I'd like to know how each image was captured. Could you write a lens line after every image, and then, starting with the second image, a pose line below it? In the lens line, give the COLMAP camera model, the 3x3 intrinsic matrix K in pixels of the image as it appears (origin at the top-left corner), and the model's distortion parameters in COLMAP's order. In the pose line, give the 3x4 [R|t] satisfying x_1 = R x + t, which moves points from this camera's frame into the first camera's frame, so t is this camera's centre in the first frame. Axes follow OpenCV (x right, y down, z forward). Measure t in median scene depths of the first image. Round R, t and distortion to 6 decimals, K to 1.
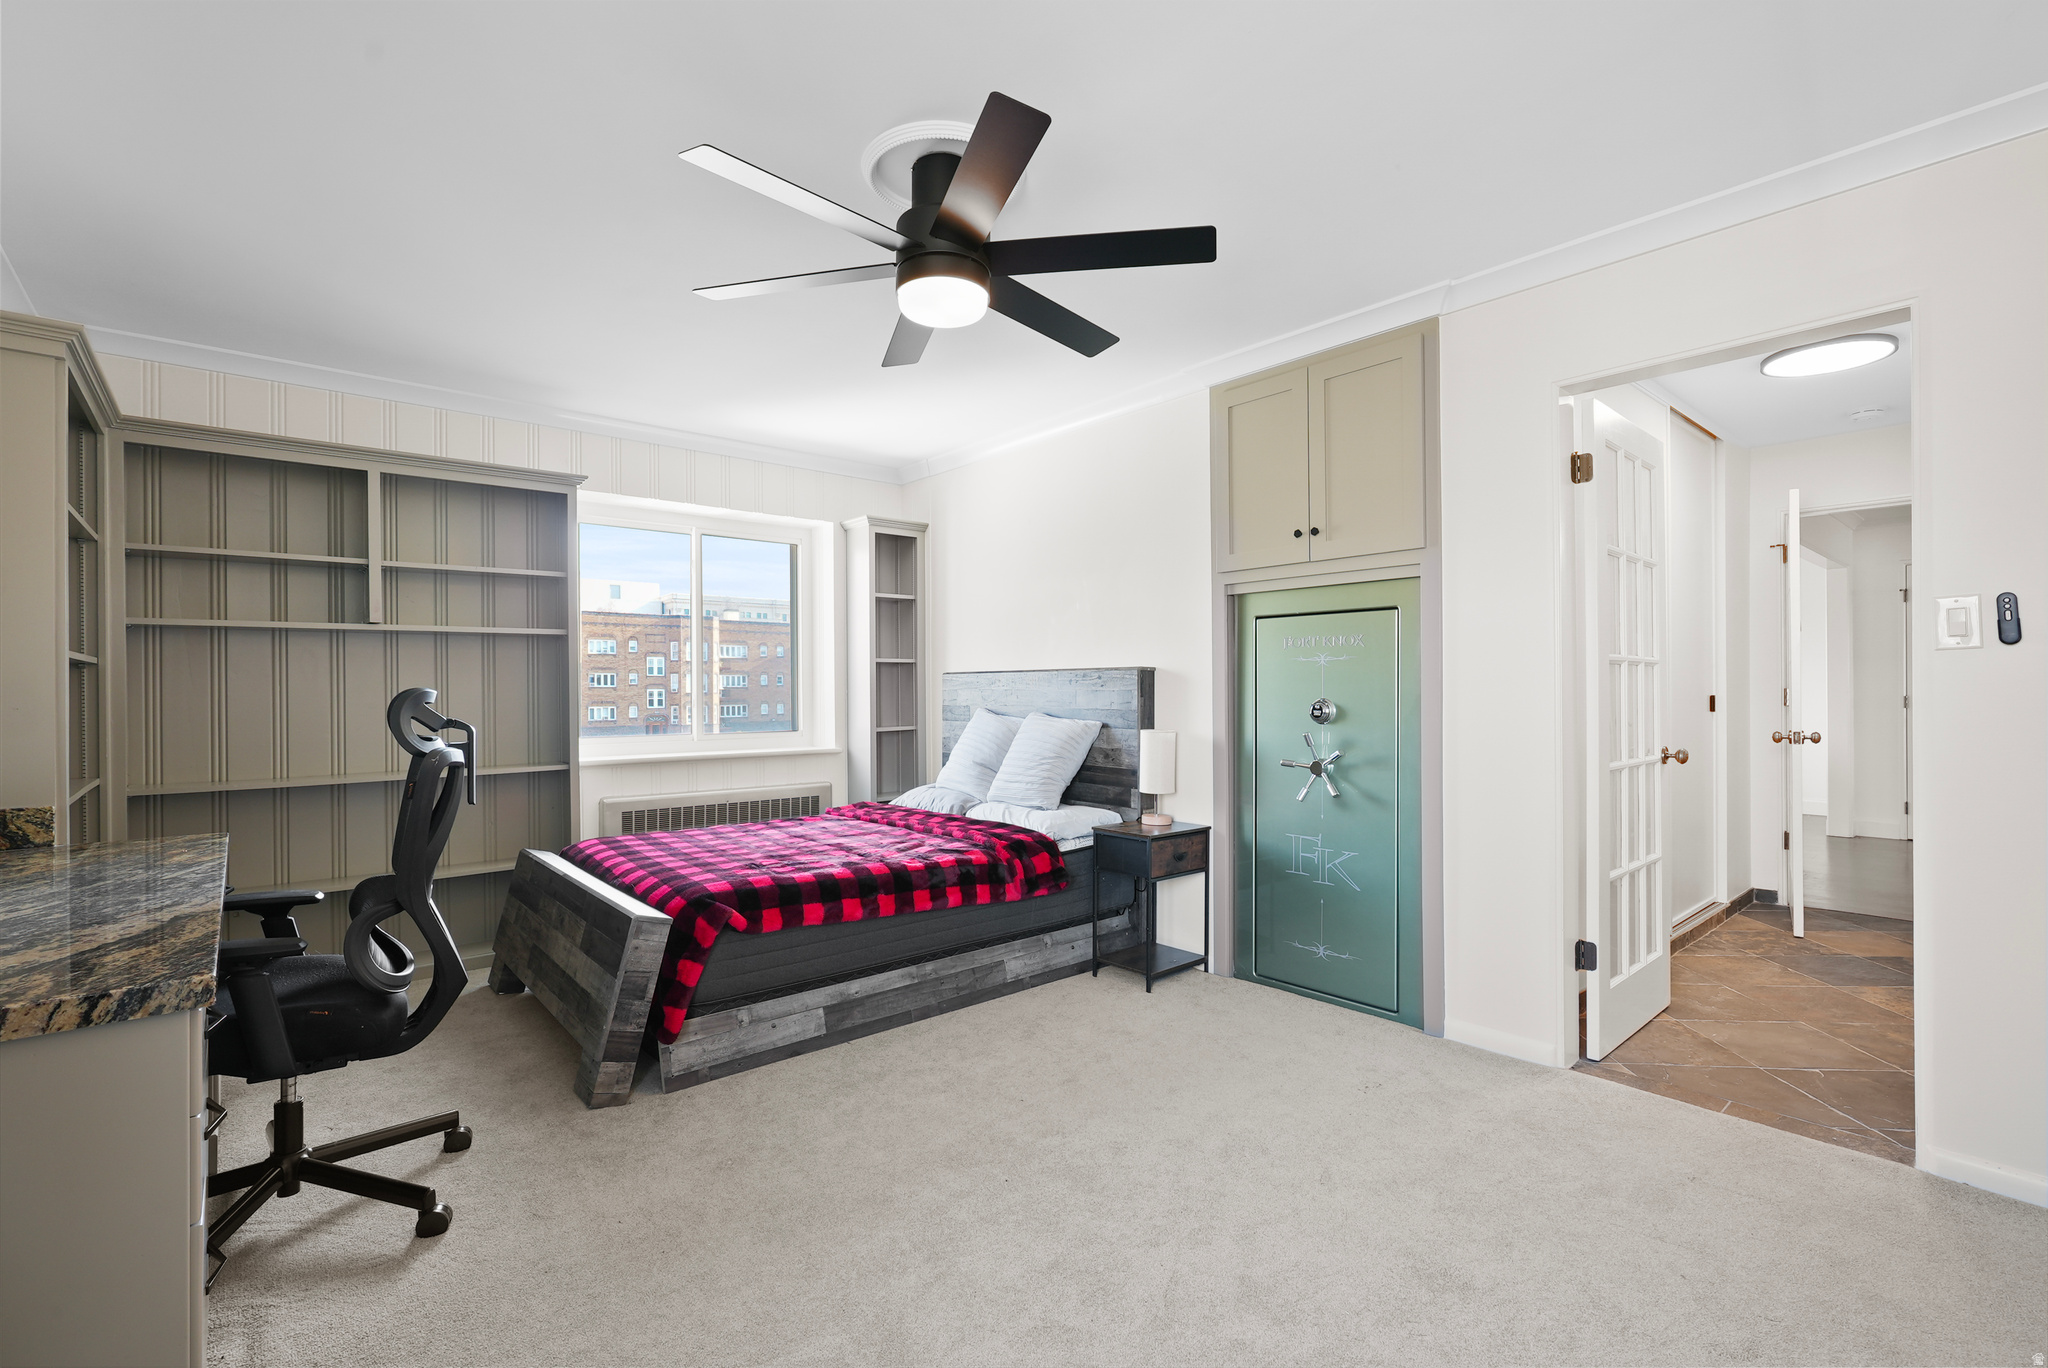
lens RADIAL K [[926.6, 0, 1012.8], [0, 926.6, 690.6], [0, 0, 1]] dist [-0.000298, 0.000379]
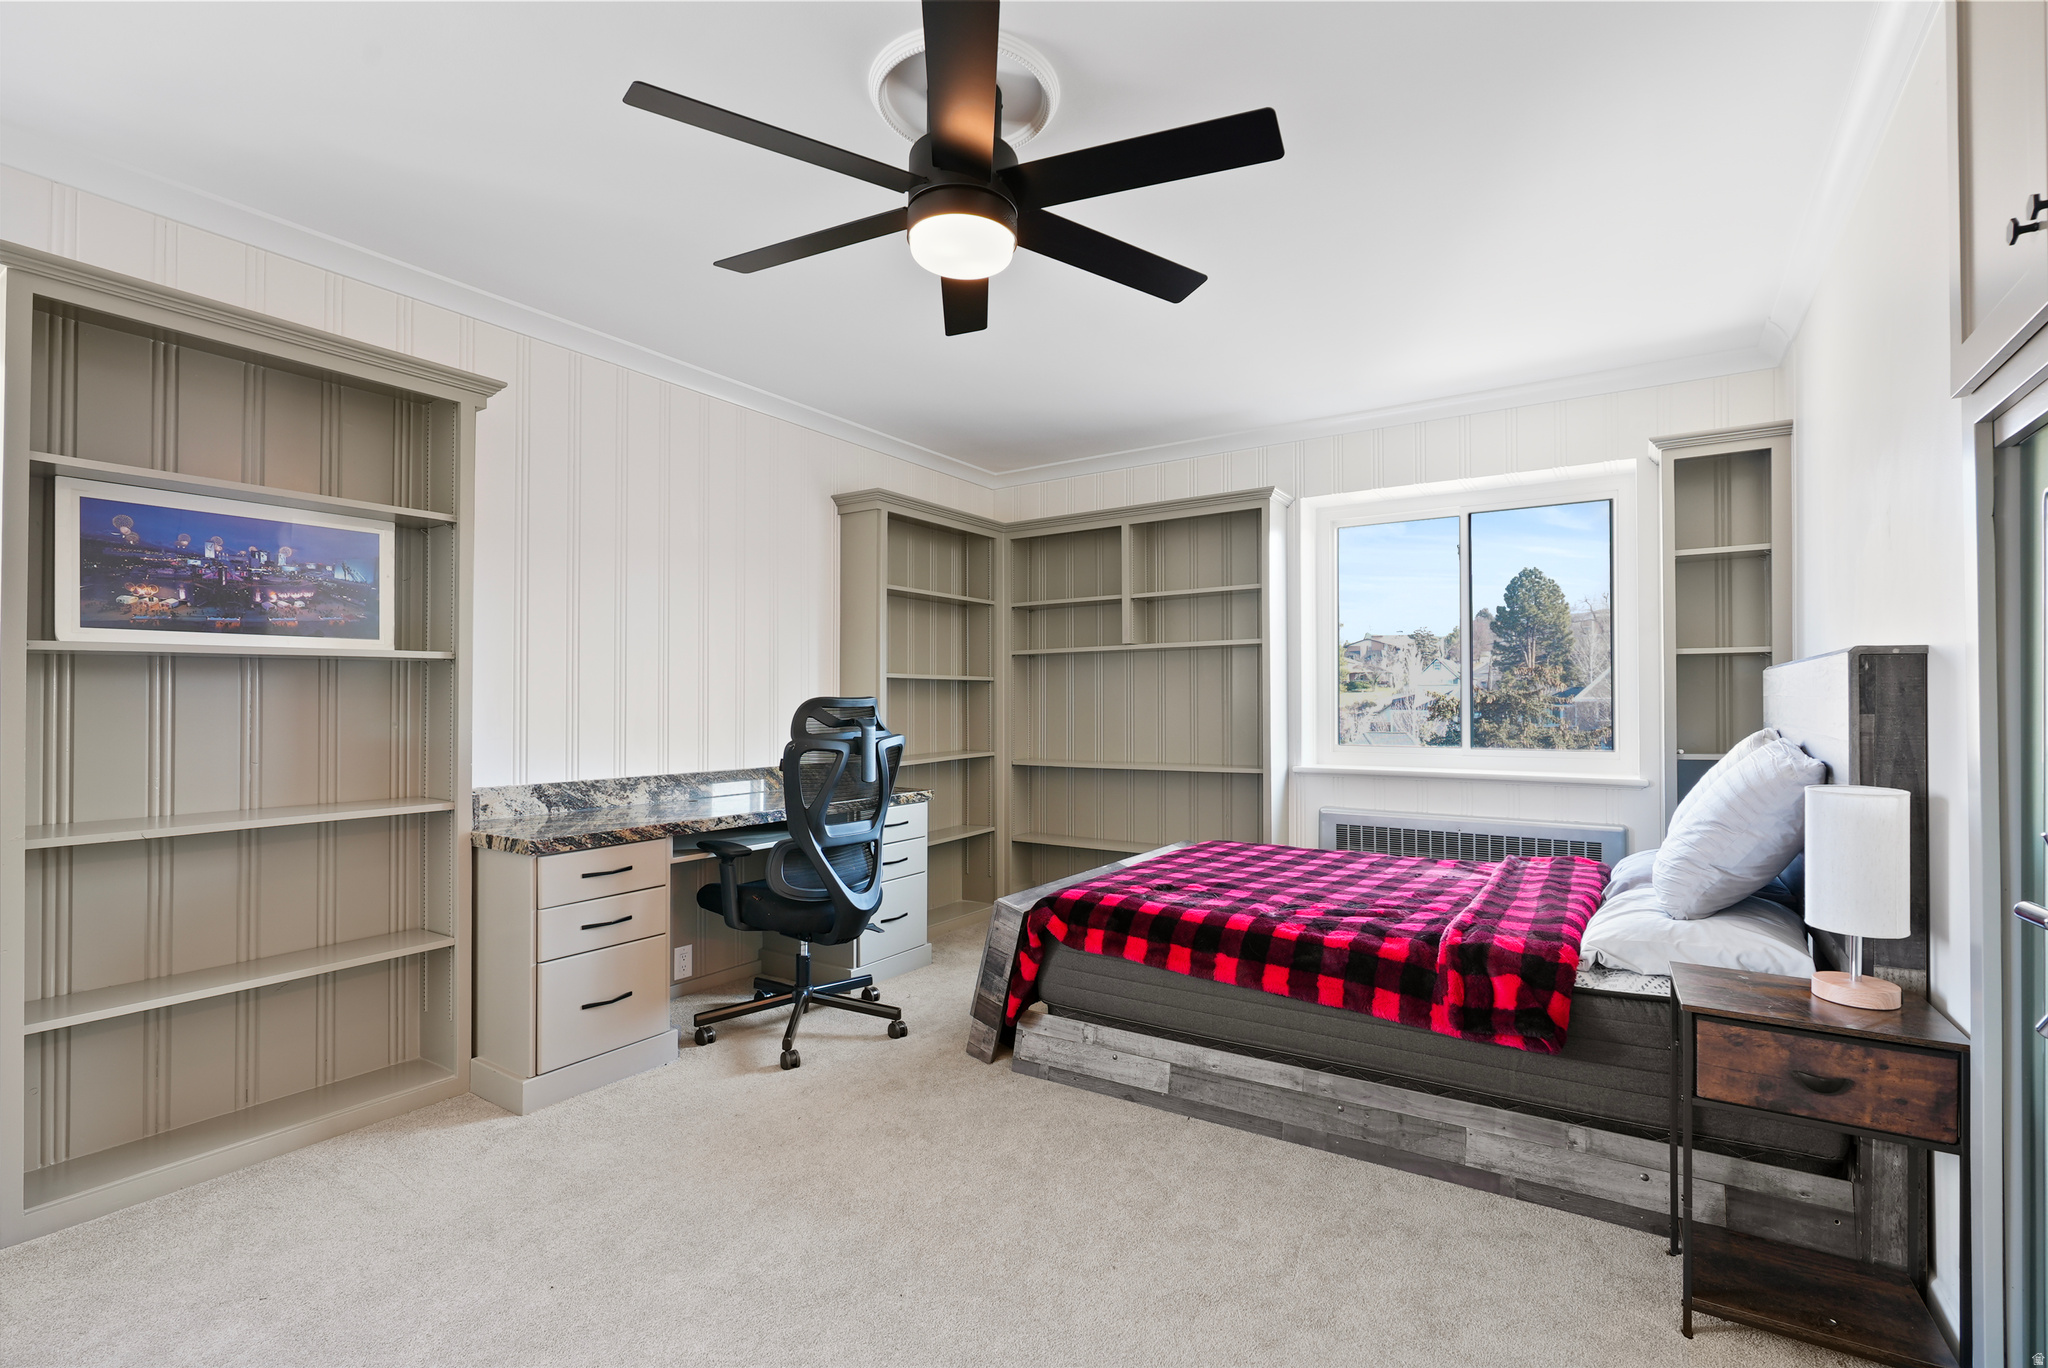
lens RADIAL K [[926.6, 0, 1025.1], [0, 926.6, 682.3], [0, 0, 1]] dist [-0.000298, 0.000379]
pose [[0.285734, -0.012154, -0.958232, 0.514240], [0.001911, 0.999925, -0.012113, -0.005779], [0.958307, 0.001630, 0.285736, 0.533351]]
